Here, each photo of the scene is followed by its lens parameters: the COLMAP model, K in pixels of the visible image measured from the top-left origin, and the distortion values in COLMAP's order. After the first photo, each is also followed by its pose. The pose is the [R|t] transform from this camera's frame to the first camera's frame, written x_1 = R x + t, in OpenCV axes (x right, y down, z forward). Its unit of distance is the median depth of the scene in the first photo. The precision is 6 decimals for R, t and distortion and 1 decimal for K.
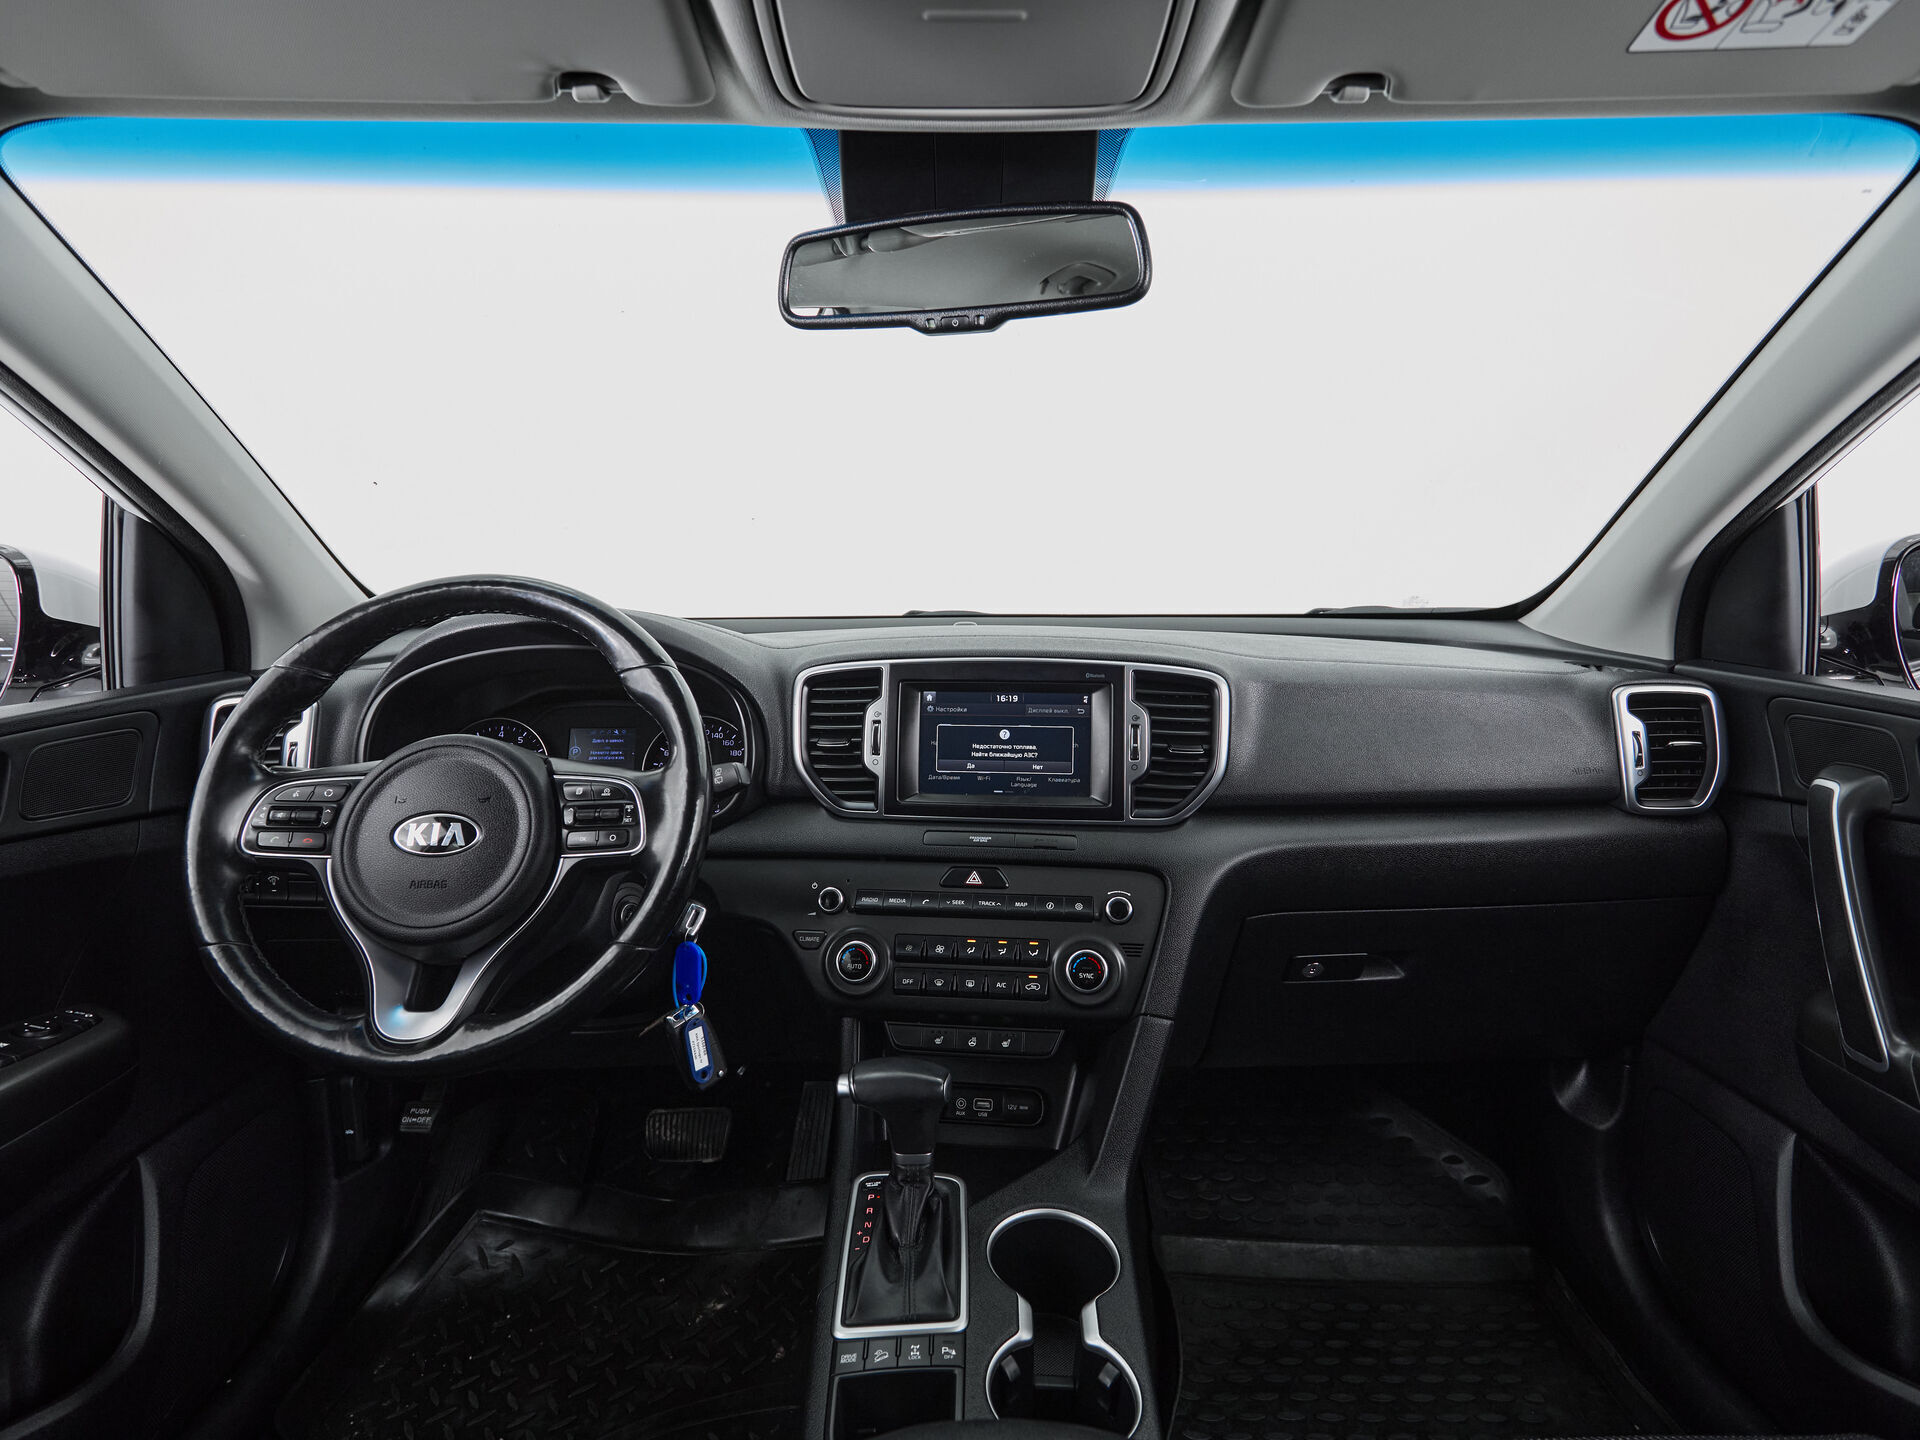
lens RADIAL K [[1036.0, 0, 967.8], [0, 1036.0, 720.2], [0, 0, 1]] dist [0.001726, -0.000704]
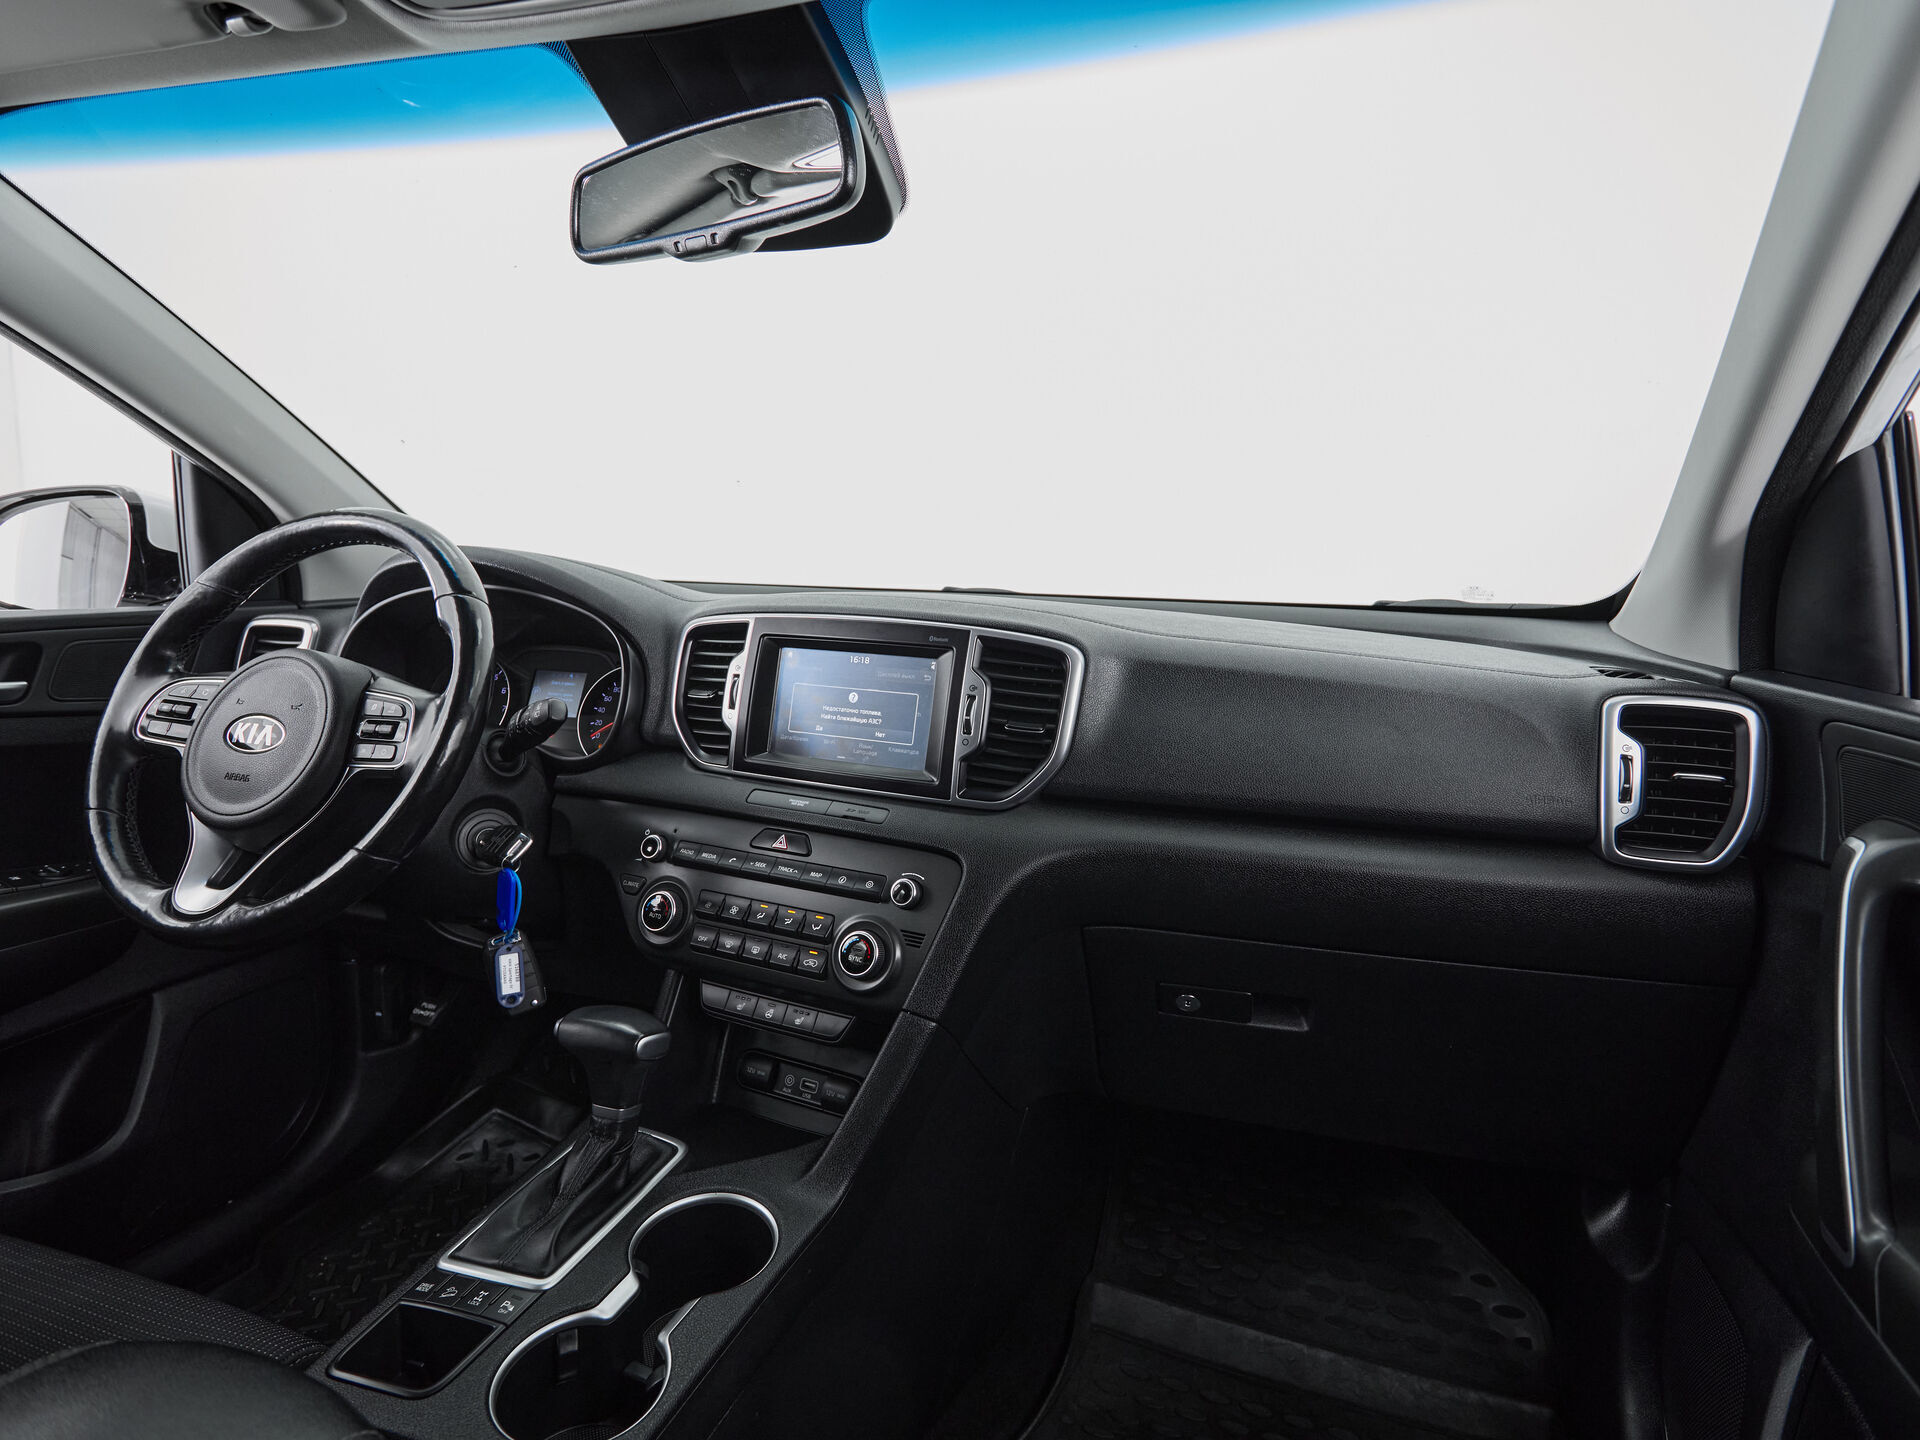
lens RADIAL K [[1021.6, 0, 969.0], [0, 1021.6, 719.4], [0, 0, 1]] dist [-0.001791, -0.000406]
pose [[0.949443, 0.078602, -0.303940, 0.433172], [-0.082069, 0.996626, 0.001371, 0.024252], [0.303022, 0.023643, 0.952690, 0.152119]]
